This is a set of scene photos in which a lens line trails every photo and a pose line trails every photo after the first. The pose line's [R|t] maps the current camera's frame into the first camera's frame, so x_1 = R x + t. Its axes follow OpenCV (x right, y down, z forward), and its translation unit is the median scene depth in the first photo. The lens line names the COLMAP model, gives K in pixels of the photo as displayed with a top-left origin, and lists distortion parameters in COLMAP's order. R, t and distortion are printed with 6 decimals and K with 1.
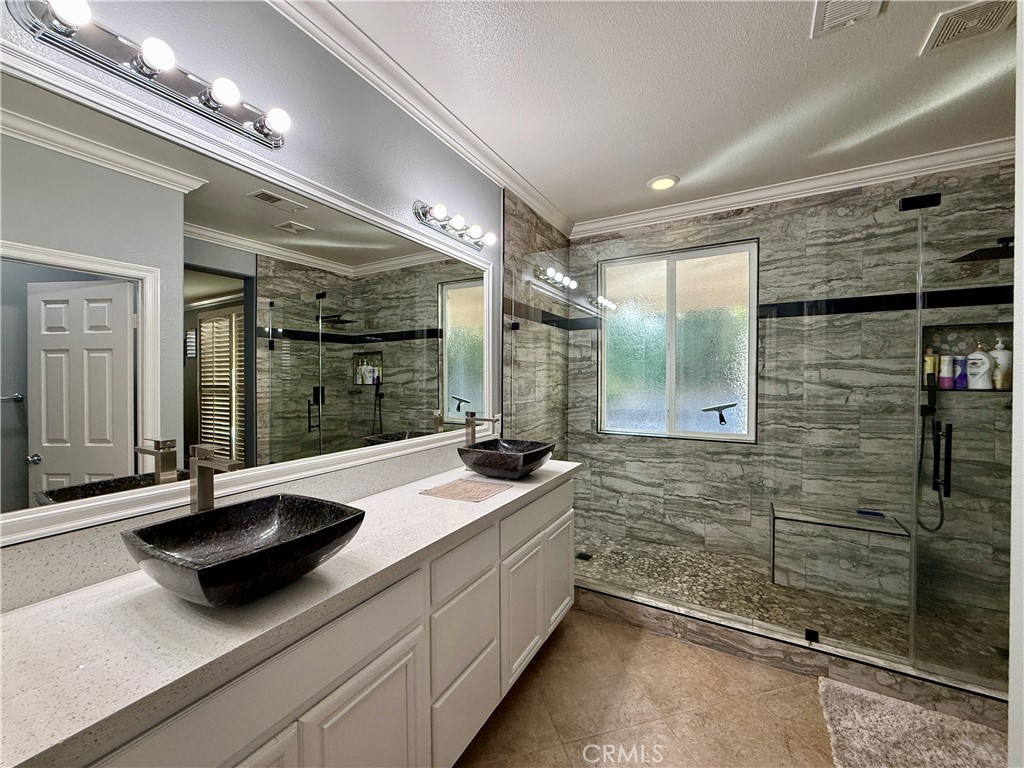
lens RADIAL K [[408.3, 0, 510.7], [0, 408.3, 379.6], [0, 0, 1]] dist [-0.001489, 0.000650]
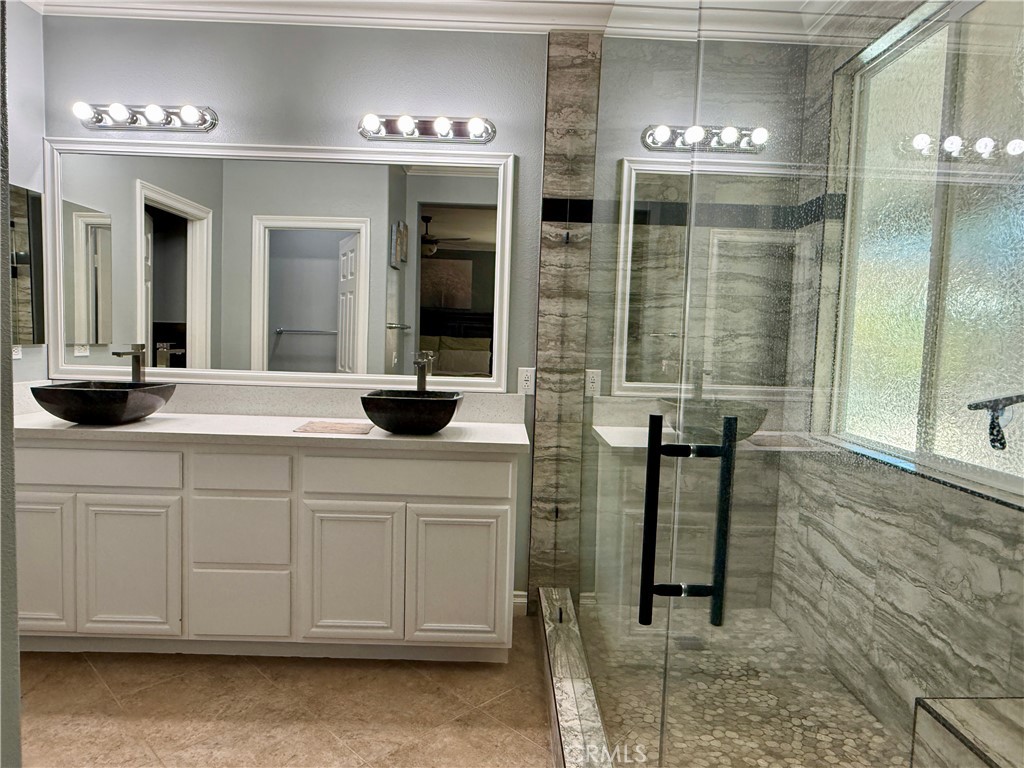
lens RADIAL K [[648.9, 0, 513.6], [0, 648.9, 384.5], [0, 0, 1]] dist [0.005365, 0.001258]
pose [[0.514426, 0.082157, -0.853590, 0.784261], [-0.044637, 0.996616, 0.069022, 0.032889], [0.856372, 0.002595, 0.516353, 0.338626]]
